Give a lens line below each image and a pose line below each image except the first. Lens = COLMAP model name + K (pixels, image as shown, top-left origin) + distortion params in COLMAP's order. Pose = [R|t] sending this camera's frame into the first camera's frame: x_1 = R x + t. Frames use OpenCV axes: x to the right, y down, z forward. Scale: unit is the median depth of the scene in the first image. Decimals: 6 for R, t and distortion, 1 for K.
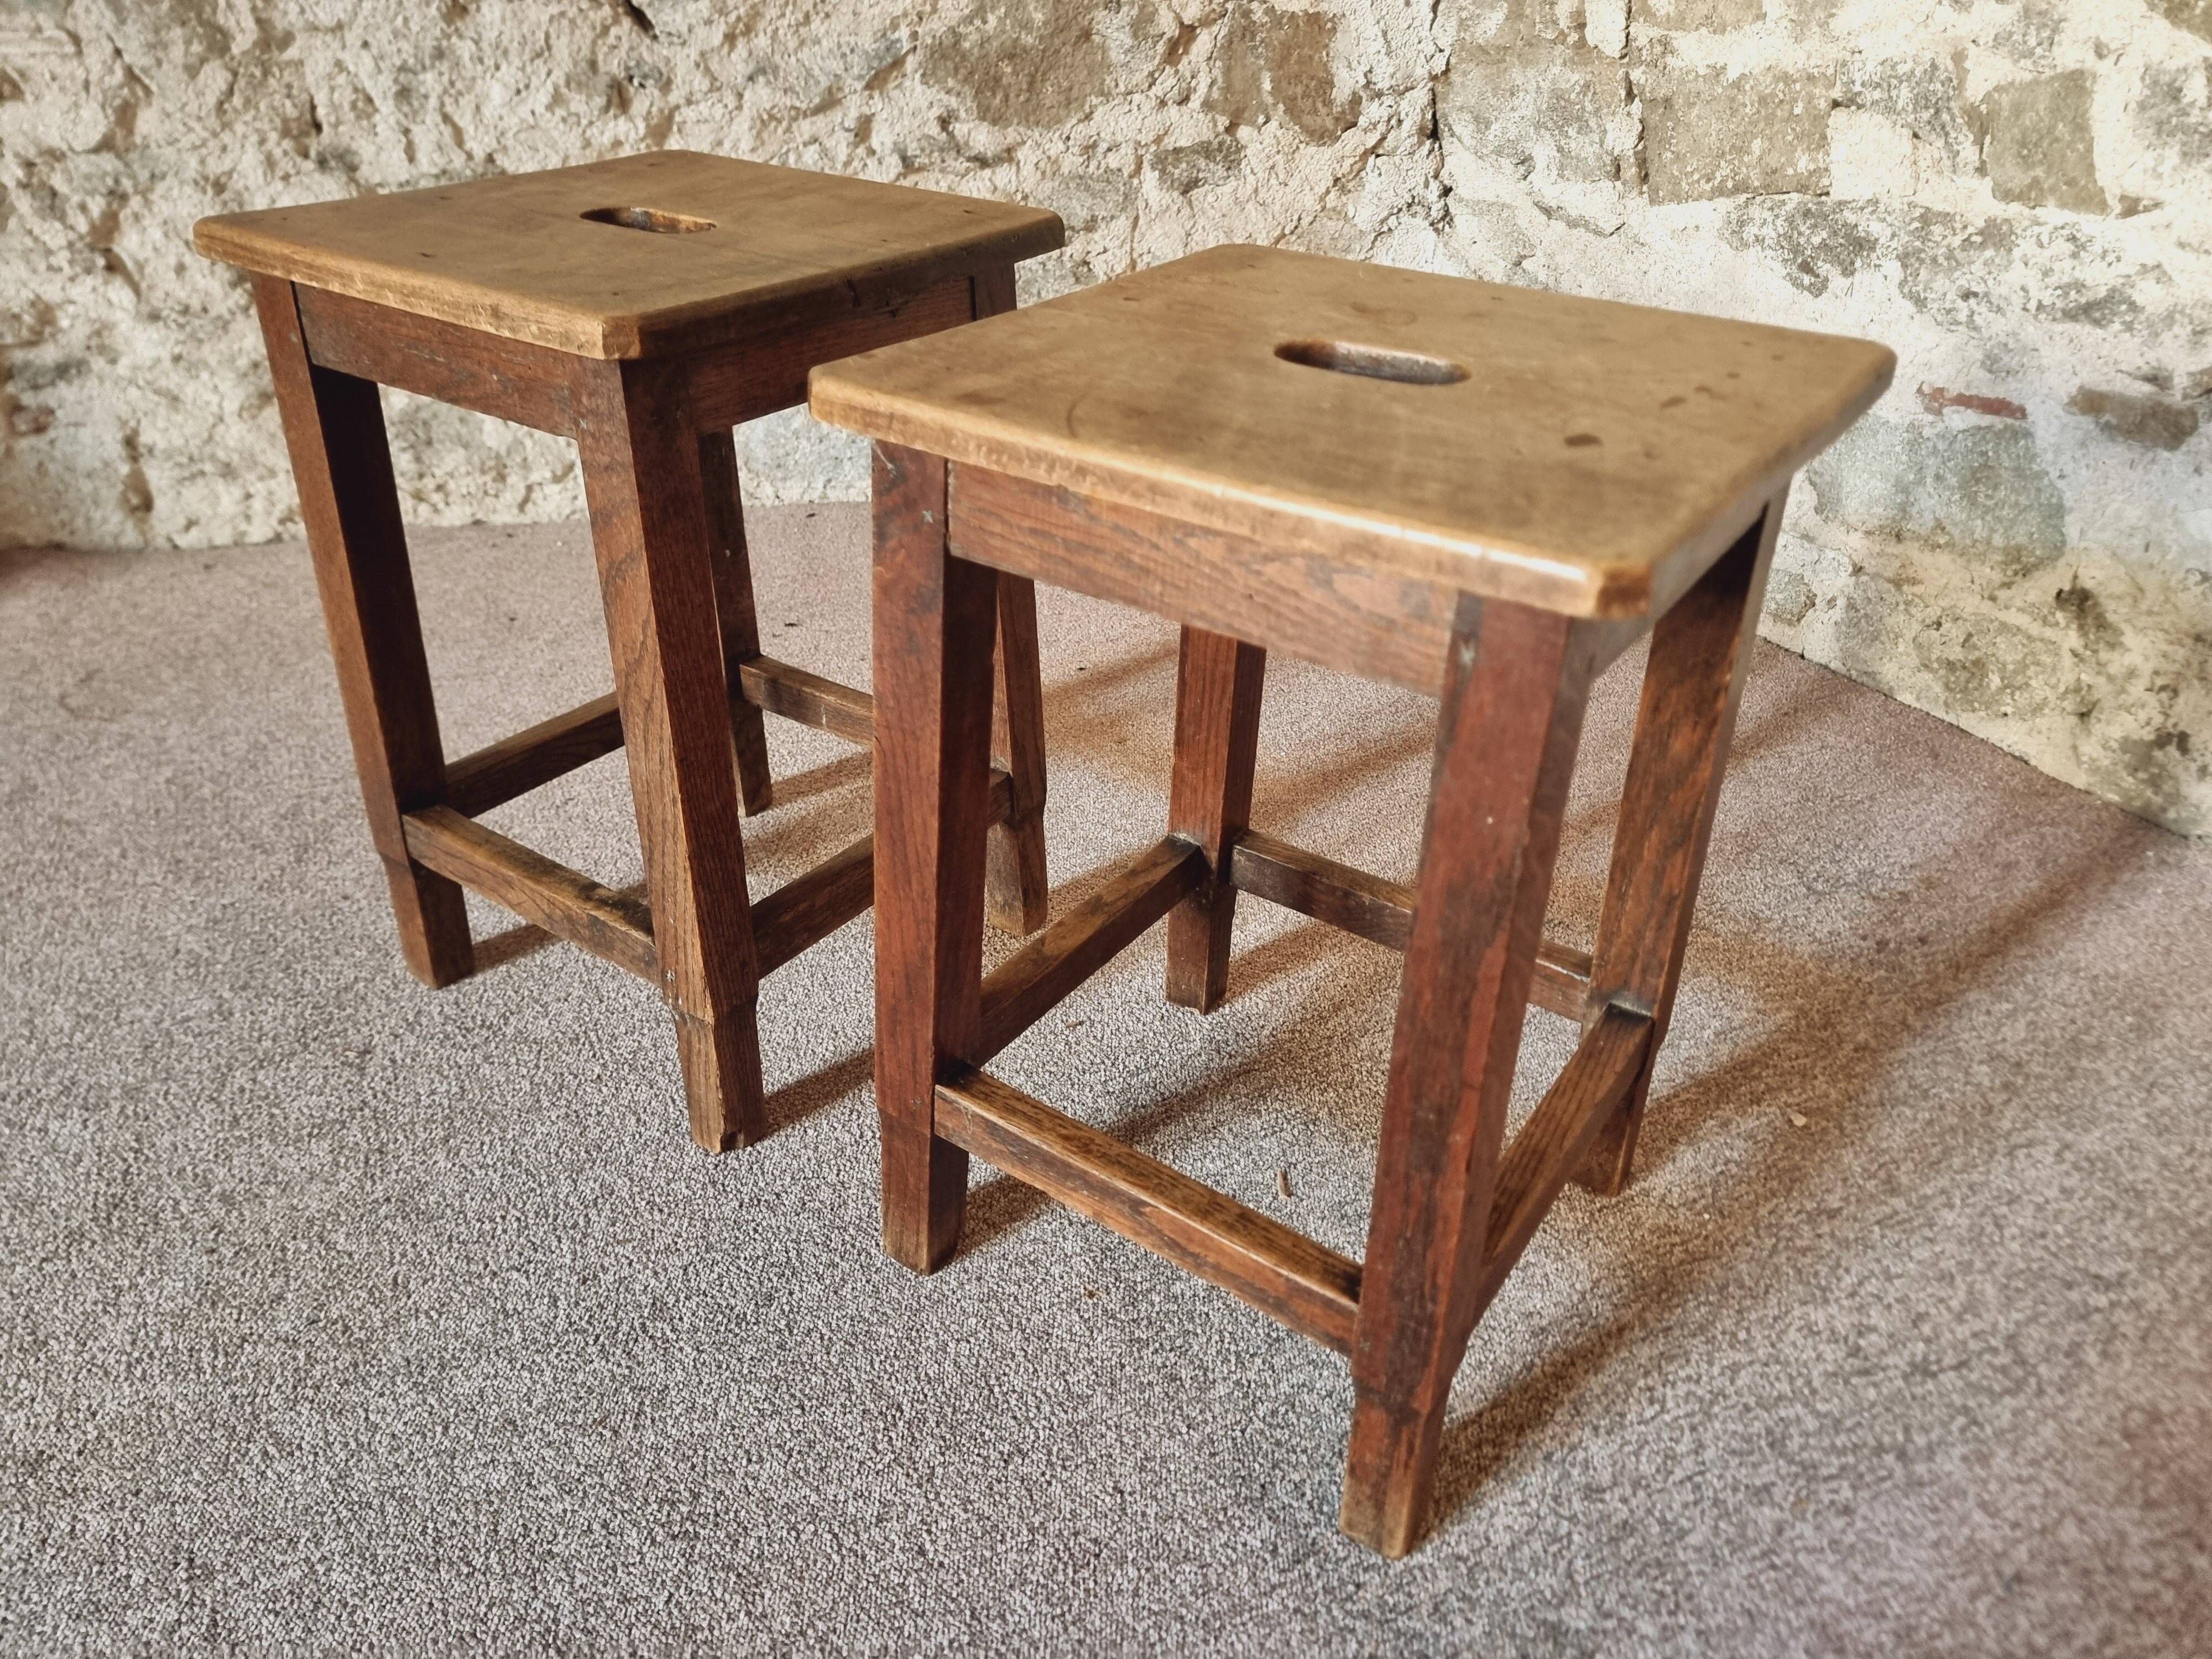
lens RADIAL K [[1545.2, 0, 1099.9], [0, 1545.2, 834.4], [0, 0, 1]] dist [0.053380, -0.049429]
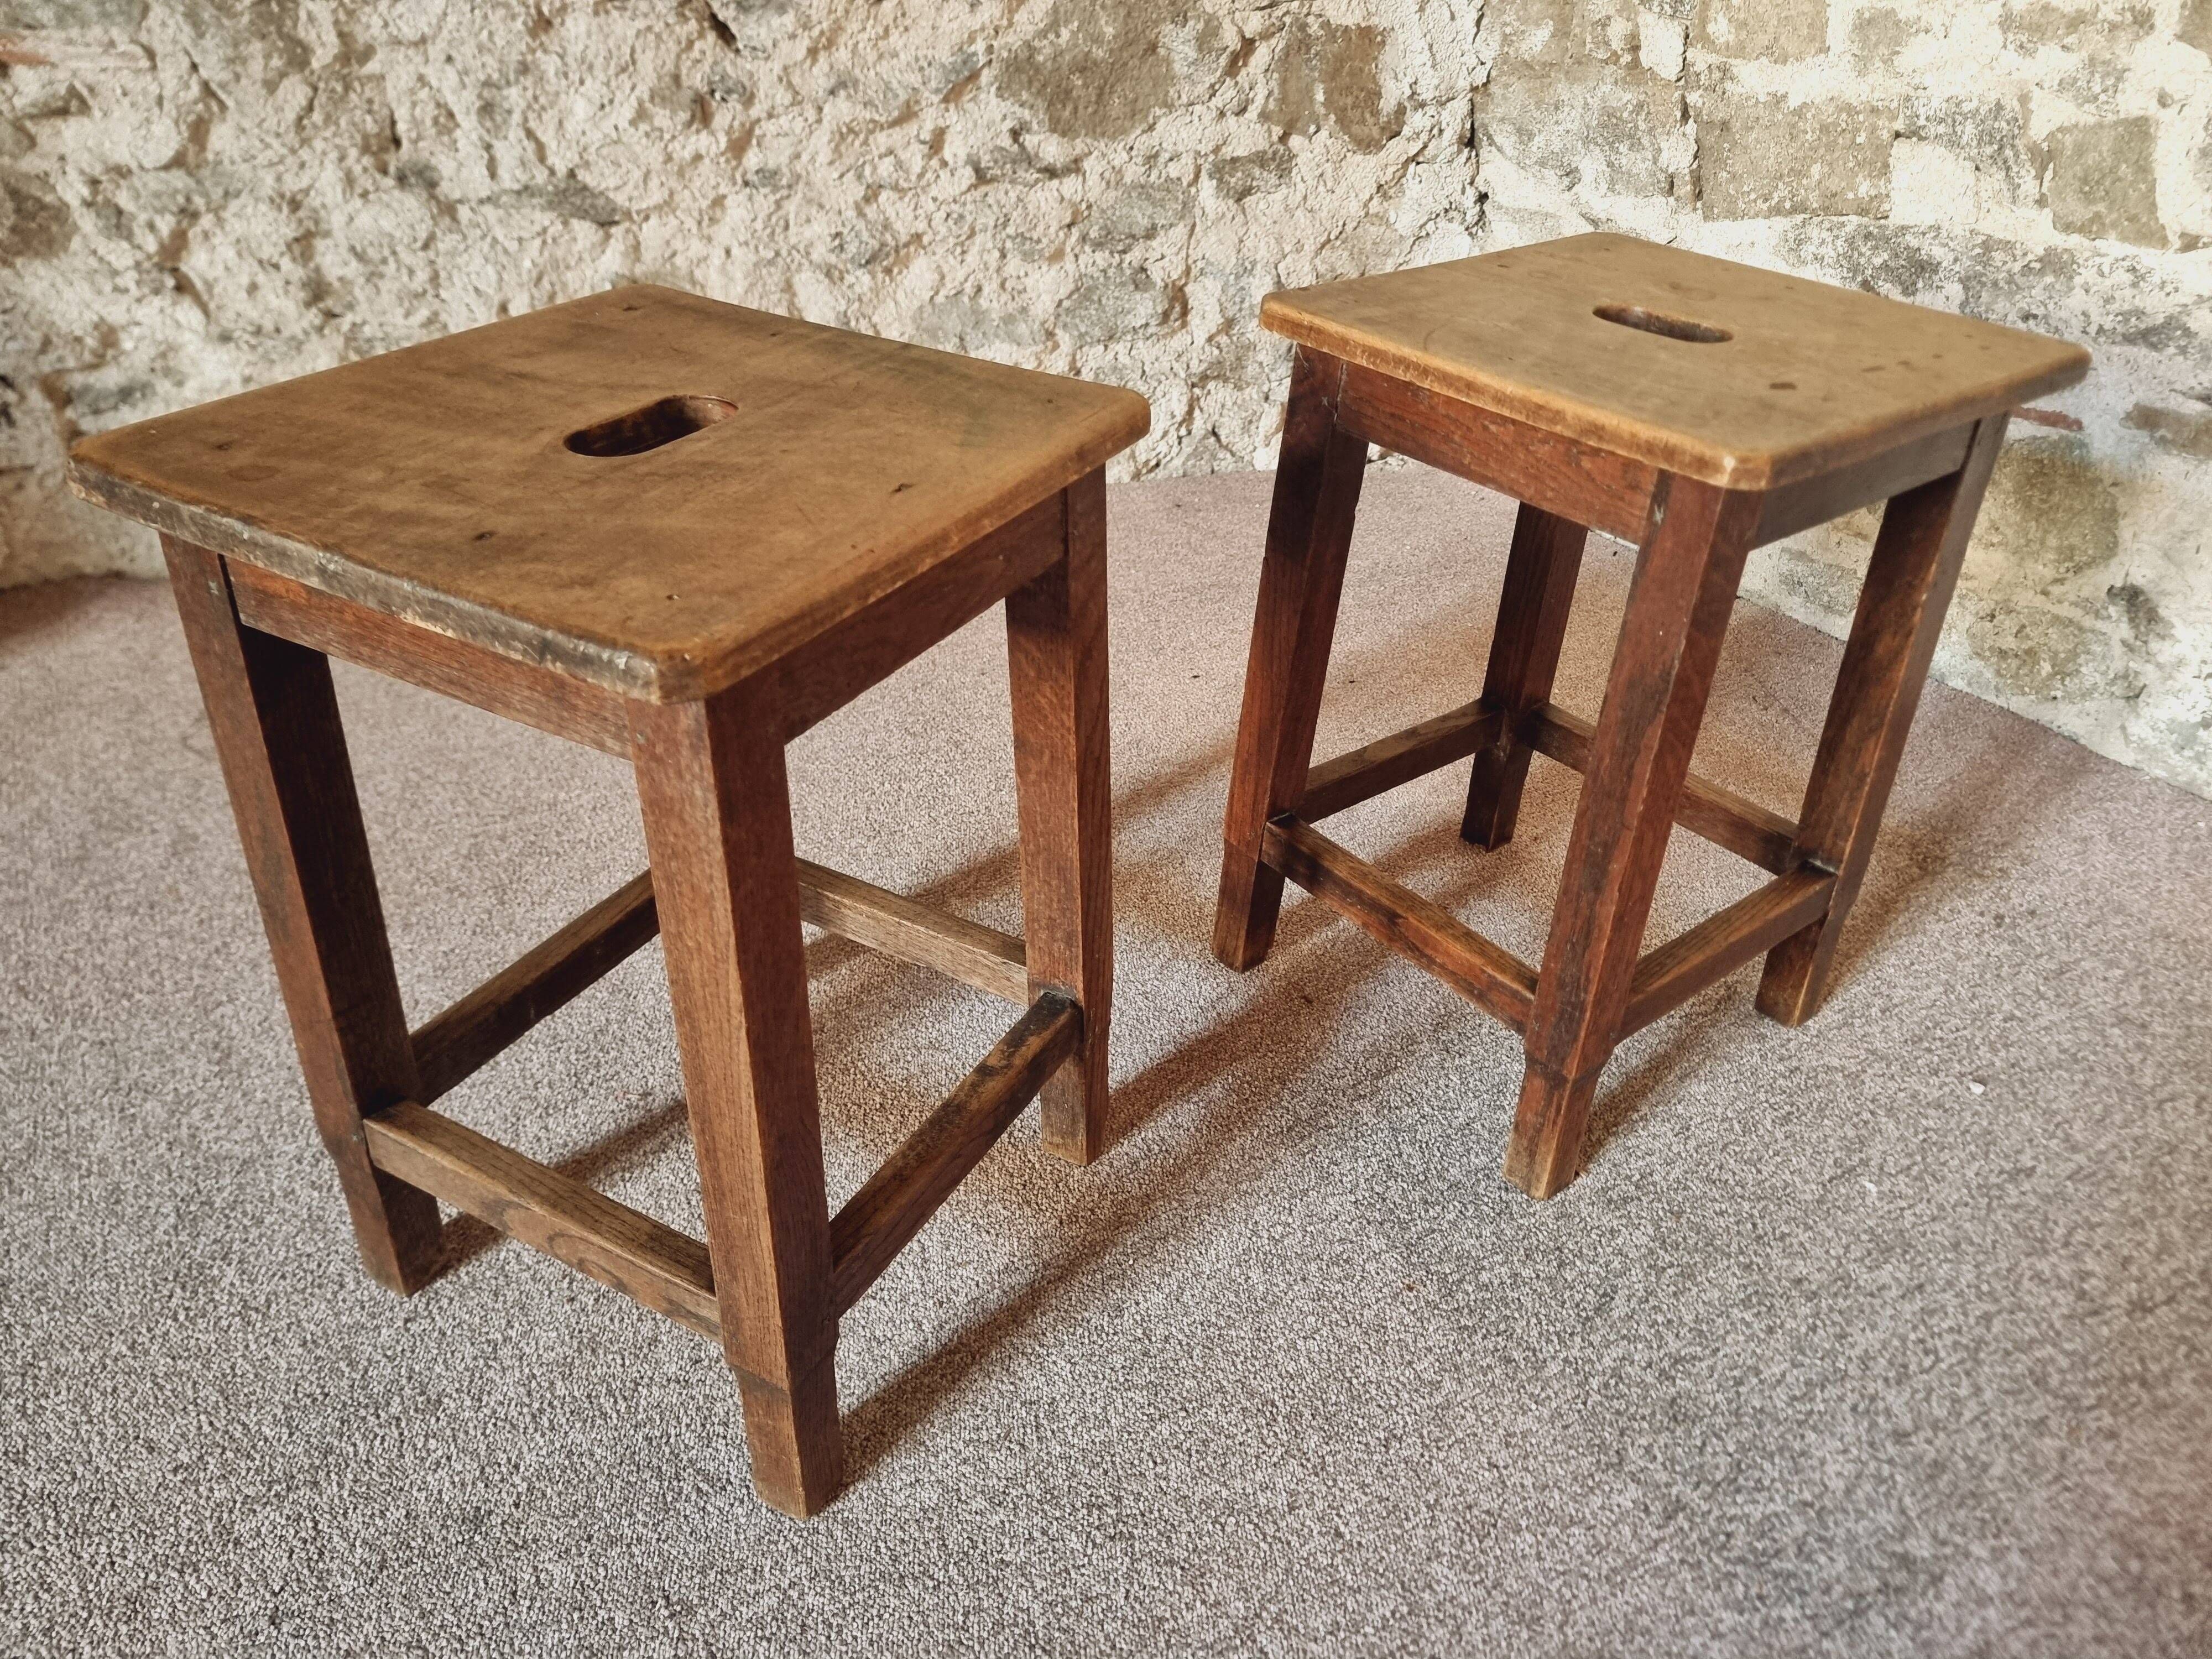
lens RADIAL K [[1546.7, 0, 1117.7], [0, 1546.7, 839.6], [0, 0, 1]] dist [0.052805, -0.046420]
pose [[0.994750, -0.038623, 0.094762, -0.160674], [0.035714, 0.998843, 0.032204, -0.031934], [-0.095896, -0.028651, 0.994979, -0.030057]]
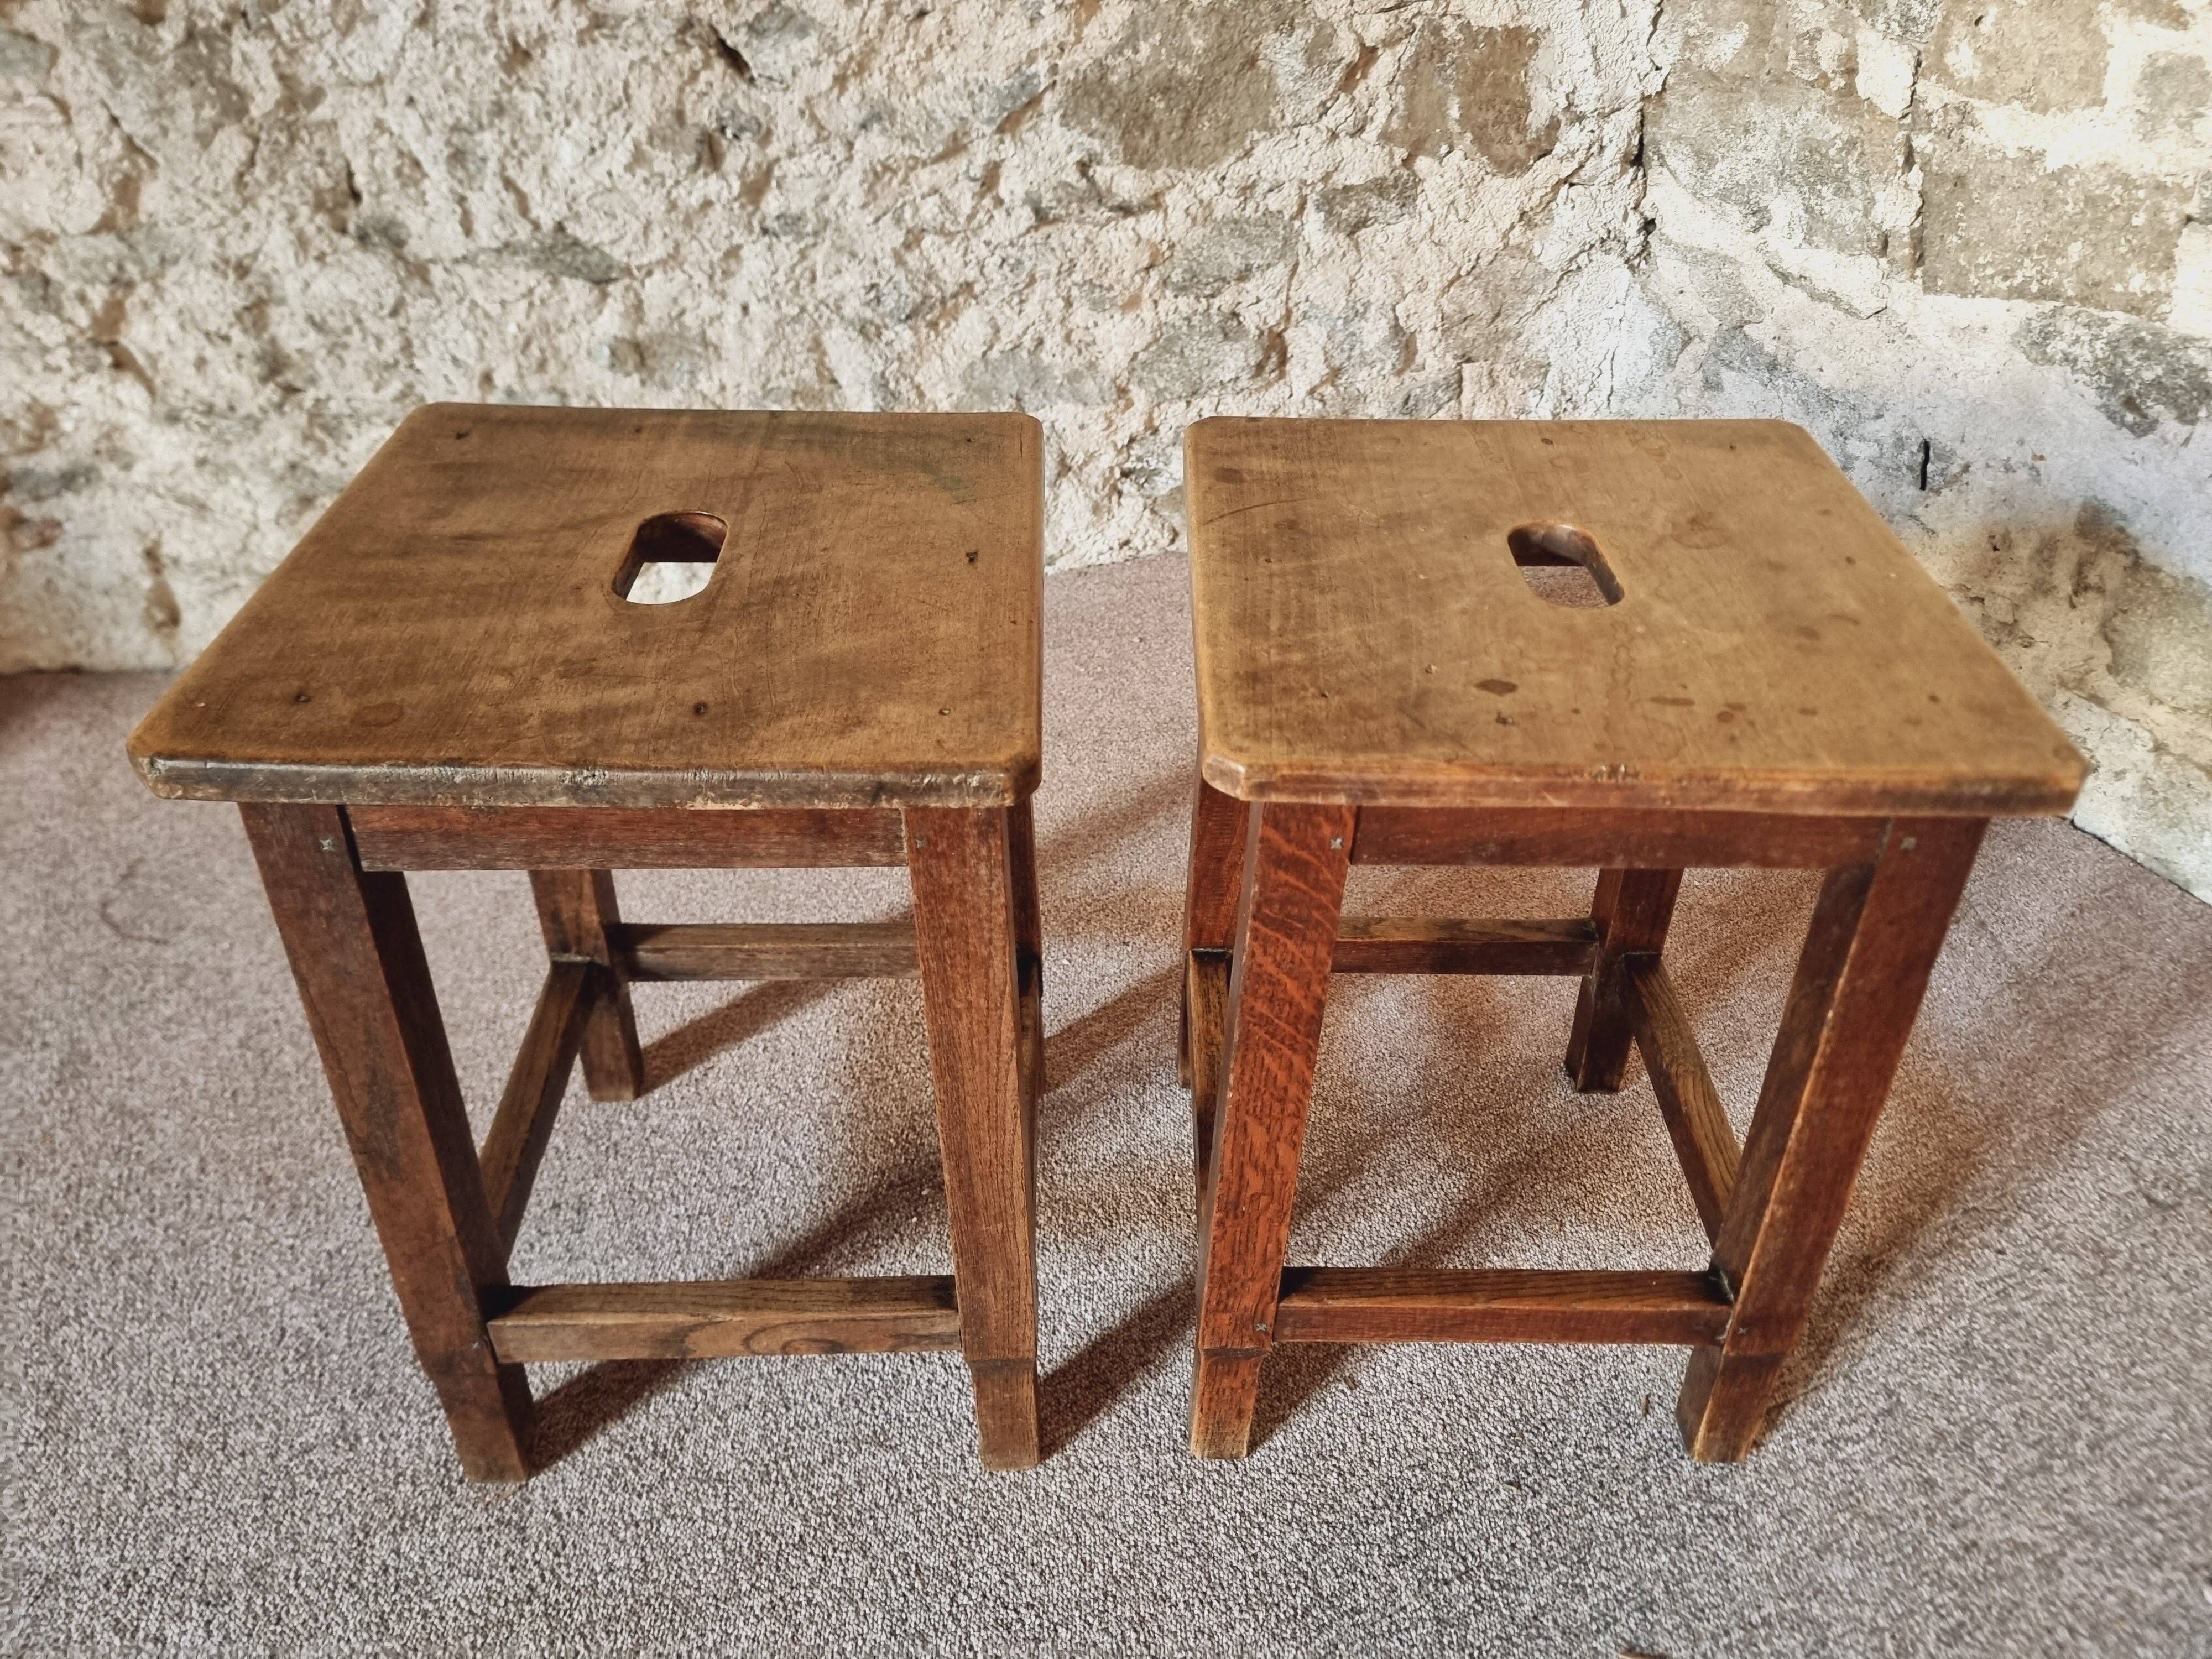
lens RADIAL K [[1548.8, 0, 1122.4], [0, 1548.8, 837.3], [0, 0, 1]] dist [0.055188, -0.053192]
pose [[0.999908, -0.001897, 0.013446, -0.099027], [0.000451, 0.994291, 0.106705, -0.198387], [-0.013571, -0.106689, 0.994200, 0.118448]]
